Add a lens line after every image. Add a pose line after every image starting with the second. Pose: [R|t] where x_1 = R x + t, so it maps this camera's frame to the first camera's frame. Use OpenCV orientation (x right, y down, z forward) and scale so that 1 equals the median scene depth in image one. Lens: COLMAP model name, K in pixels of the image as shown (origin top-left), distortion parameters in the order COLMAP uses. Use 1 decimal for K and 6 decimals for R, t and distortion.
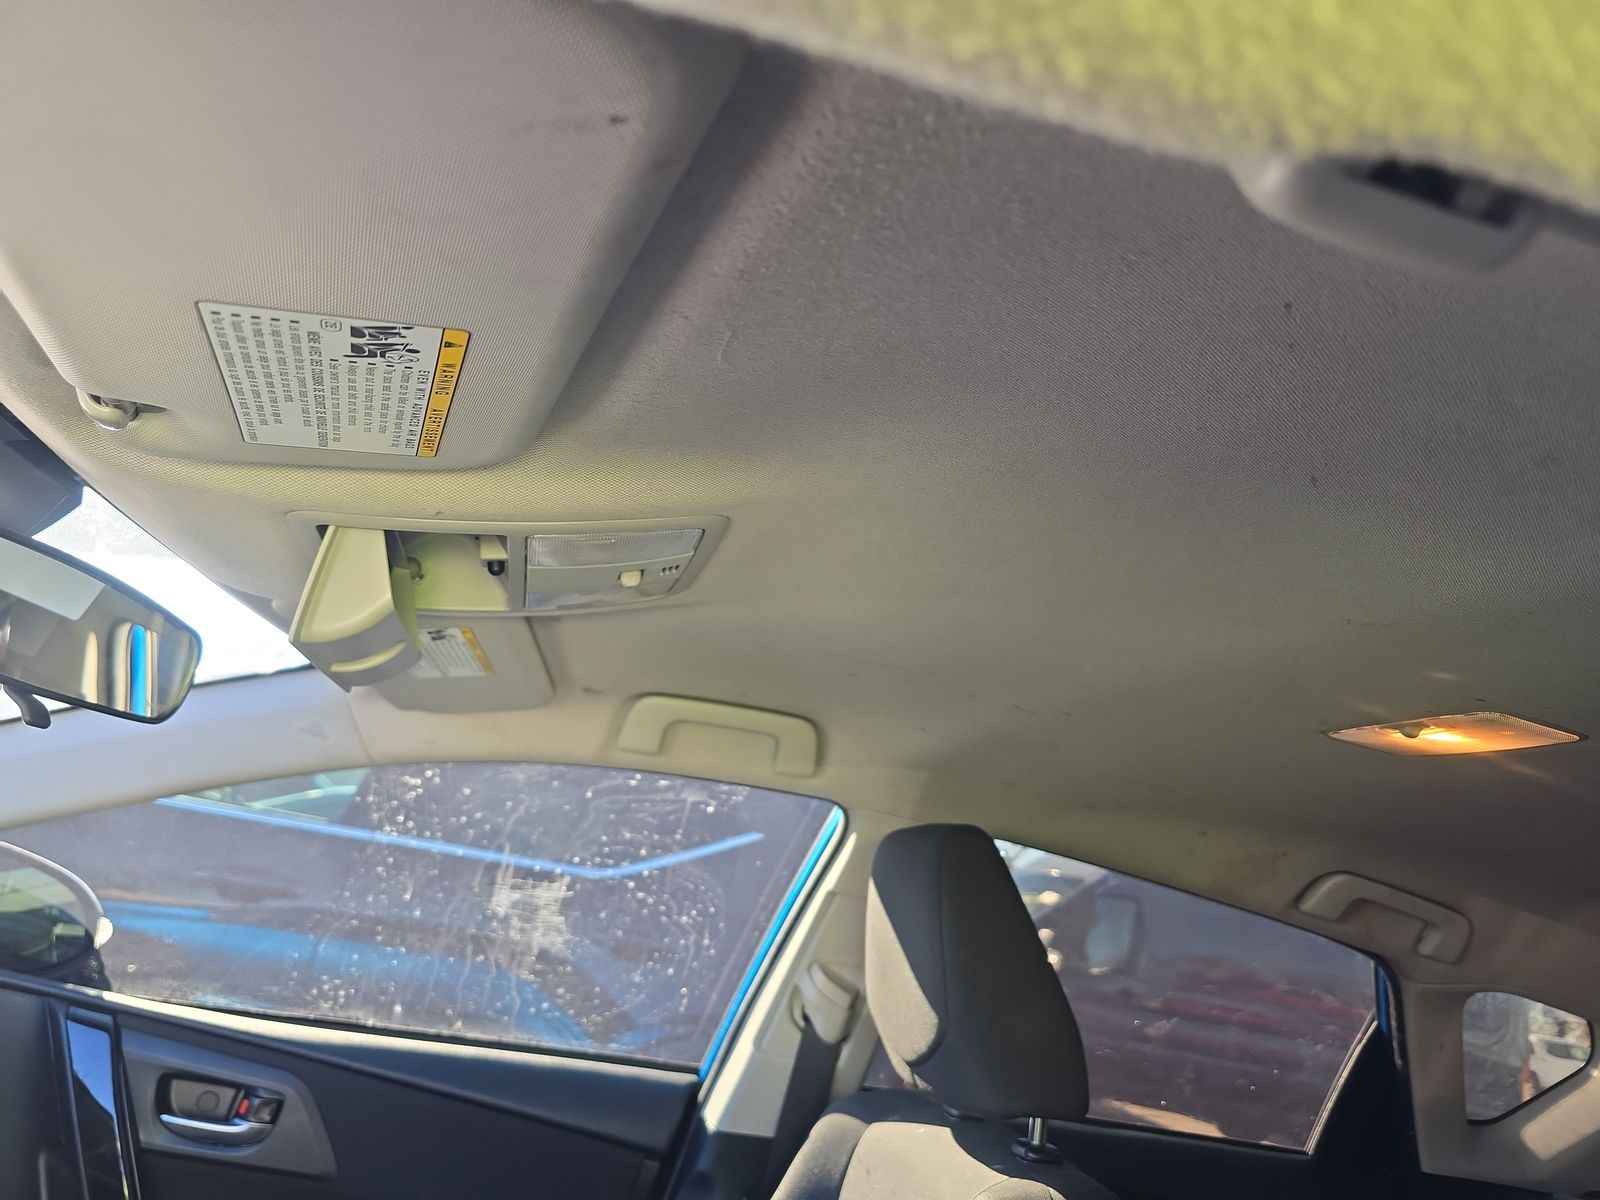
lens RADIAL K [[1085.4, 0, 806.8], [0, 1085.4, 595.4], [0, 0, 1]] dist [0.047810, -0.026373]
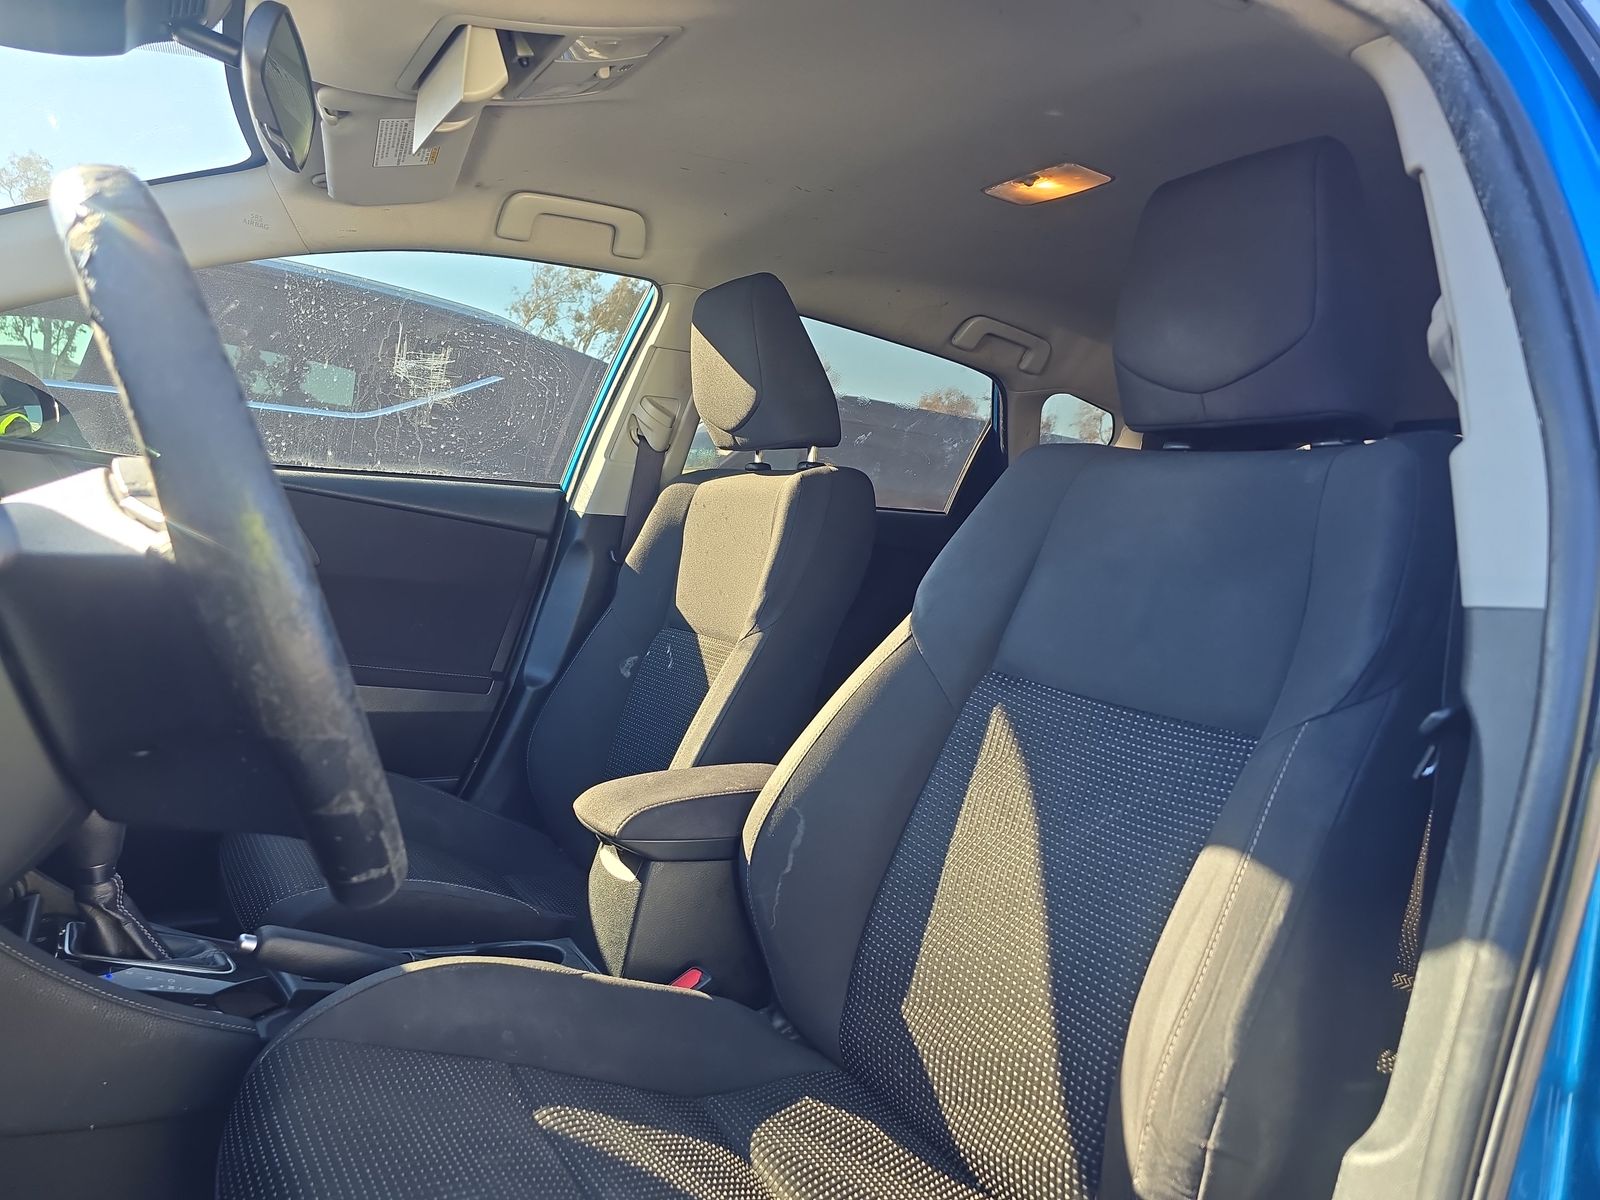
lens RADIAL K [[1085.4, 0, 797.4], [0, 1085.4, 594.6], [0, 0, 1]] dist [0.047810, -0.026373]
pose [[0.951866, -0.120094, 0.282008, -0.236333], [0.009892, 0.931605, 0.363339, 0.062854], [-0.306354, -0.343060, 0.887951, -0.416411]]
